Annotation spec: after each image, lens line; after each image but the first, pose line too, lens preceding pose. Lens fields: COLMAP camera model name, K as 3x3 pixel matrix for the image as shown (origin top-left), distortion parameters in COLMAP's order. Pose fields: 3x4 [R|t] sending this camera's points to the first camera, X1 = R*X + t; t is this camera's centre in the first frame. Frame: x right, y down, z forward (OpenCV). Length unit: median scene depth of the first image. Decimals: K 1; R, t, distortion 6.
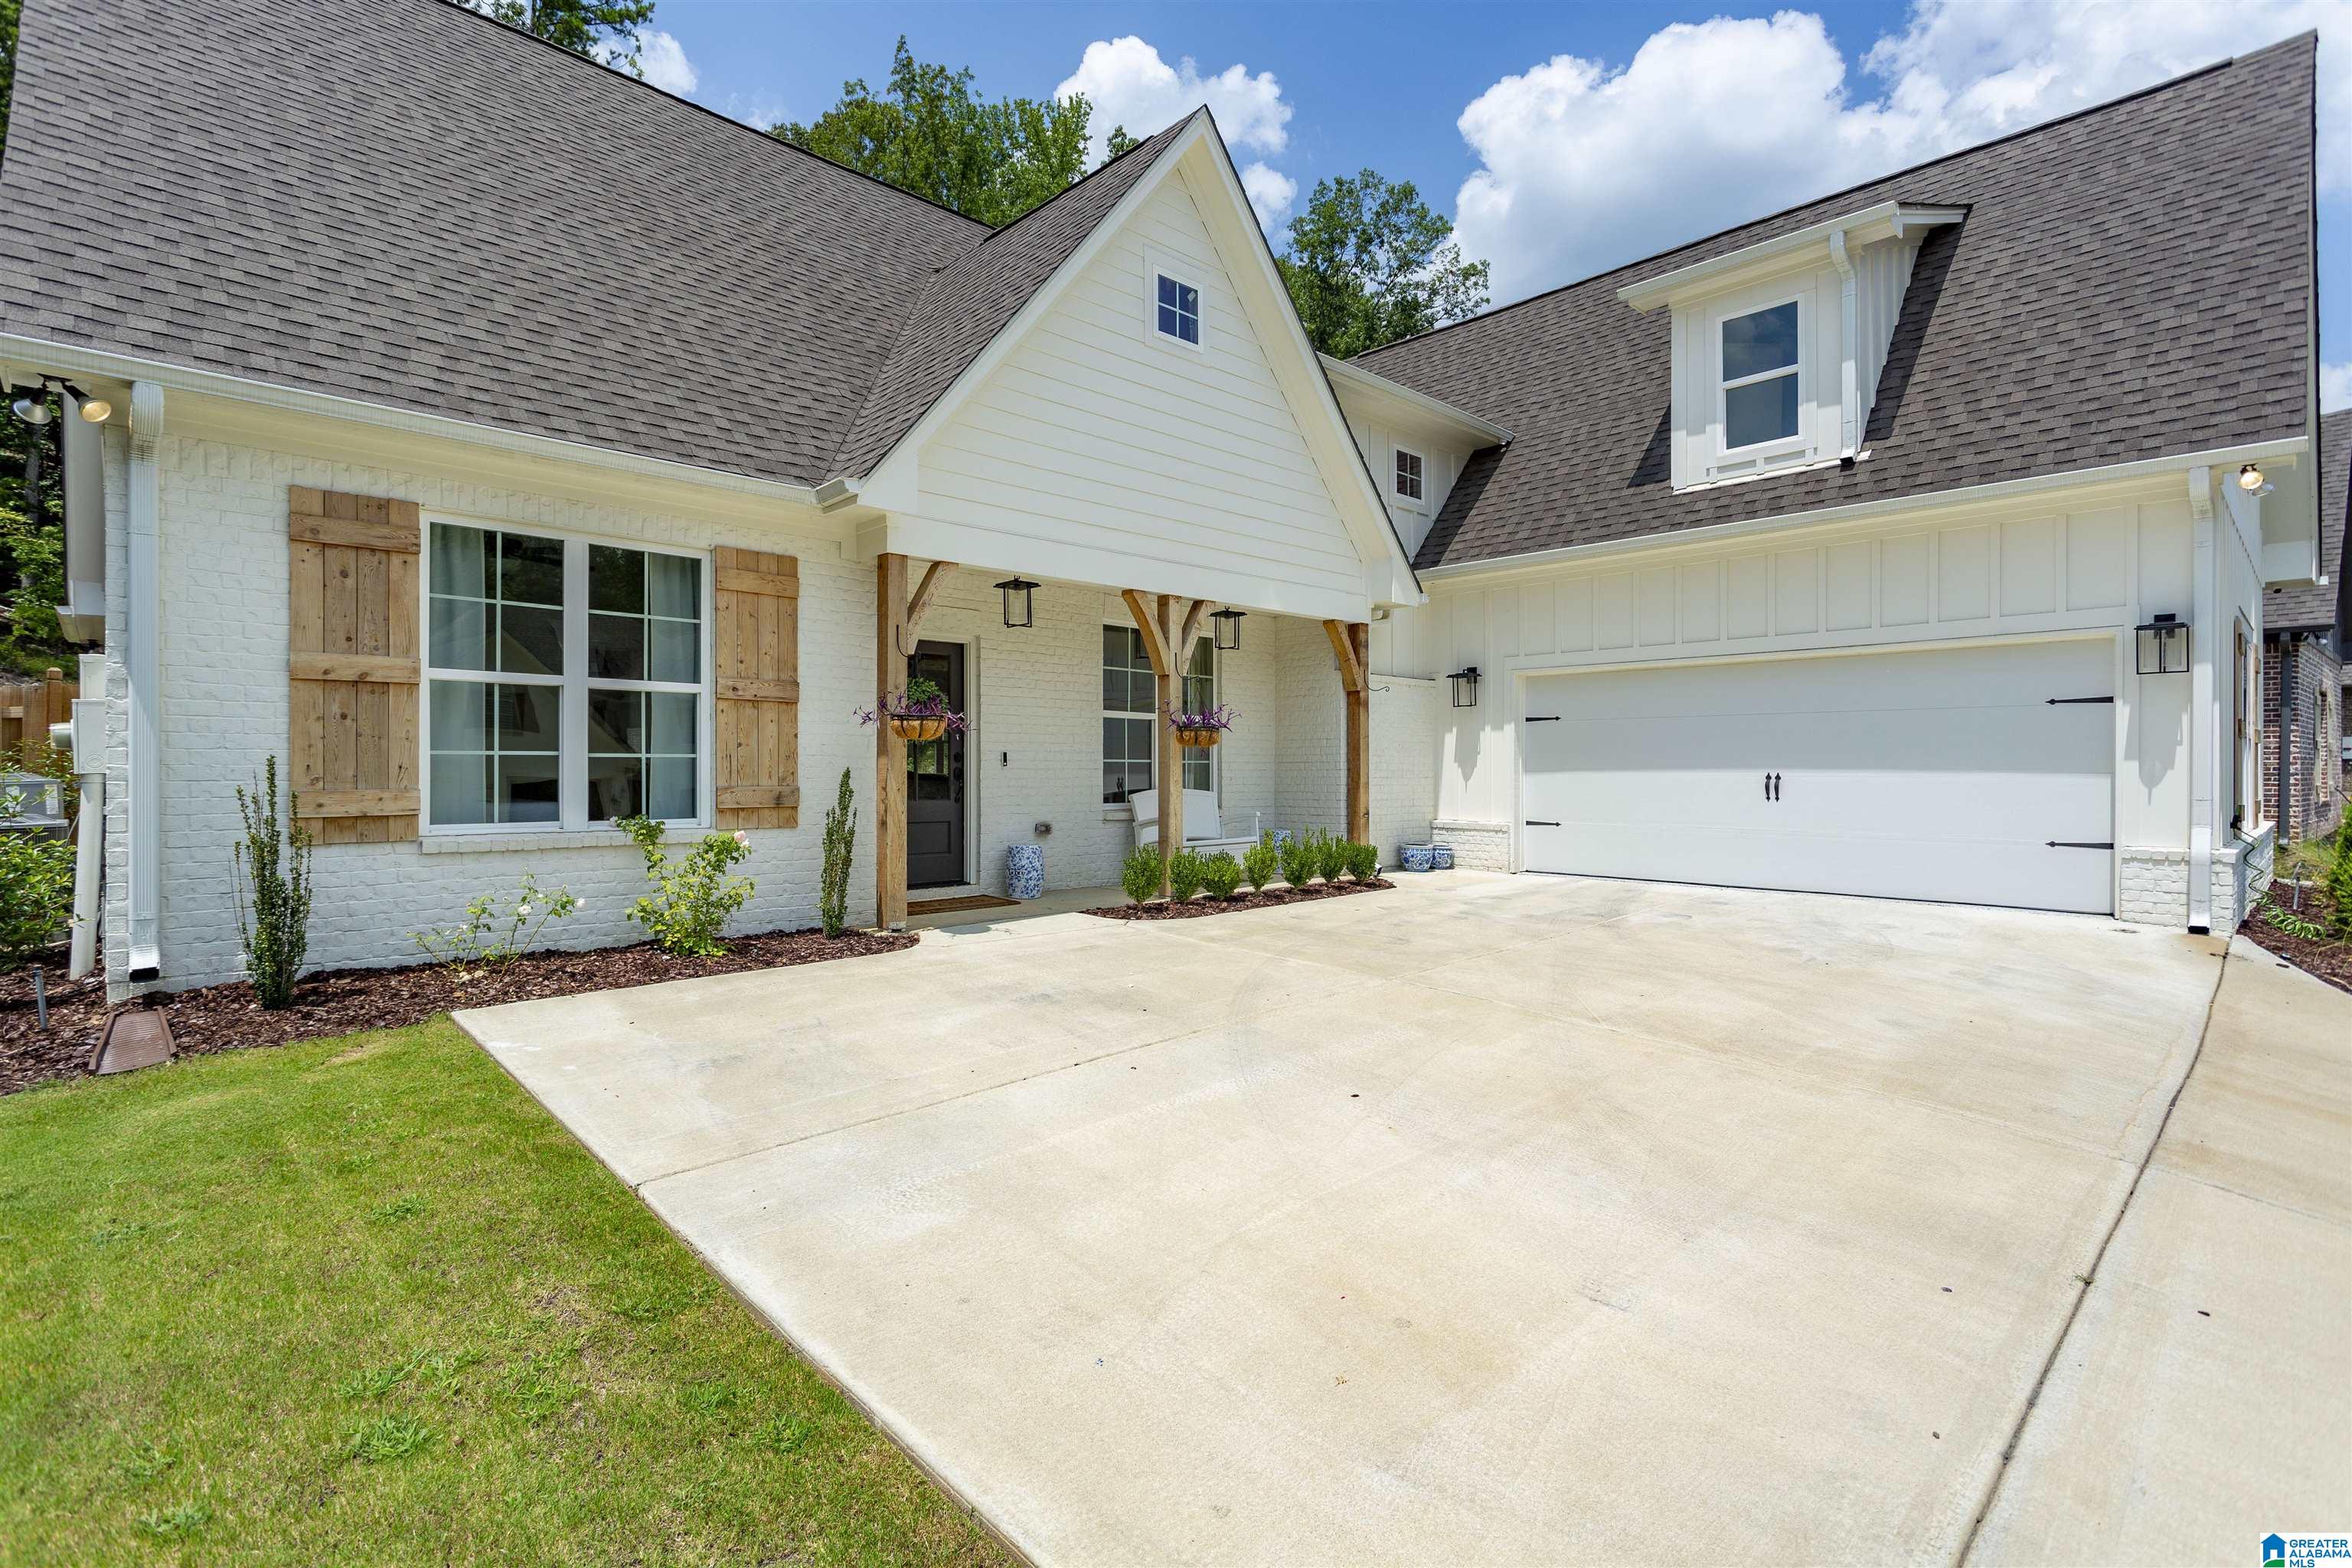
lens RADIAL K [[1093.9, 0, 1151.4], [0, 1093.9, 778.3], [0, 0, 1]] dist [-0.022395, 0.000157]
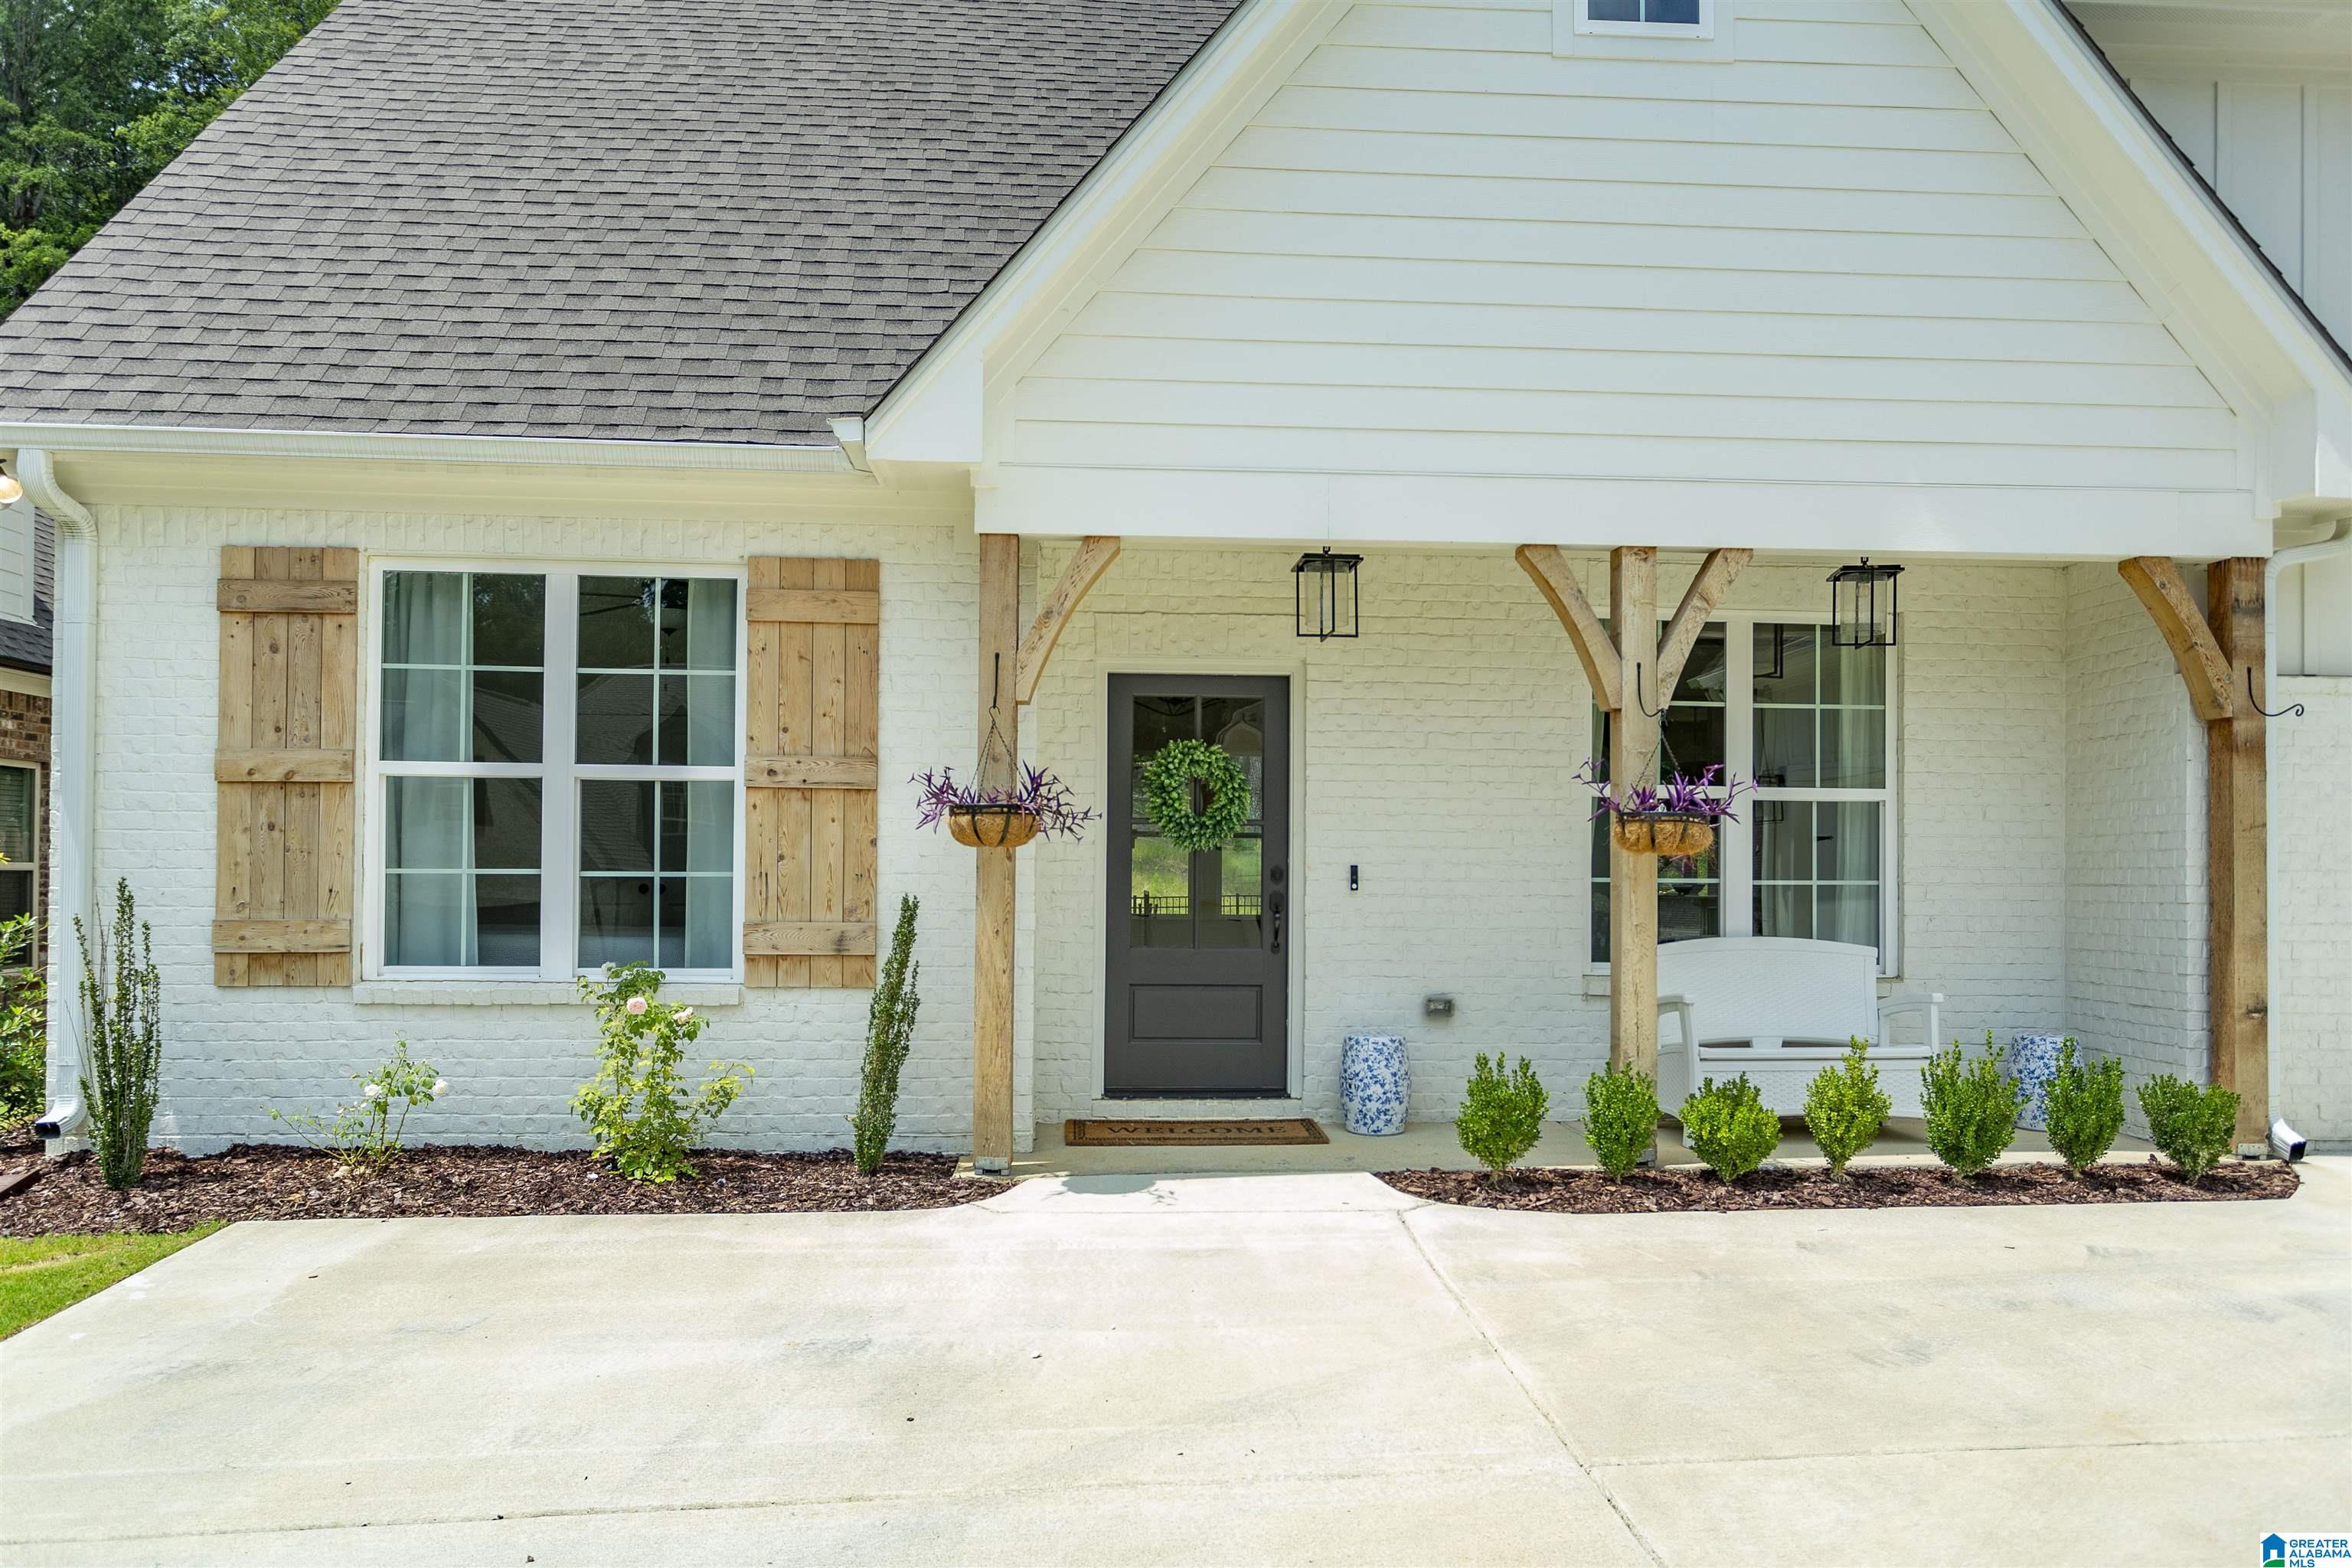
lens RADIAL K [[1566.8, 0, 1170.7], [0, 1566.8, 868.8], [0, 0, 1]] dist [-0.025250, 0.003737]
pose [[0.771927, 0.000194, -0.635711, 0.398565], [-0.010633, 0.999864, -0.012607, -0.015124], [0.635622, 0.016491, 0.771824, 0.433852]]
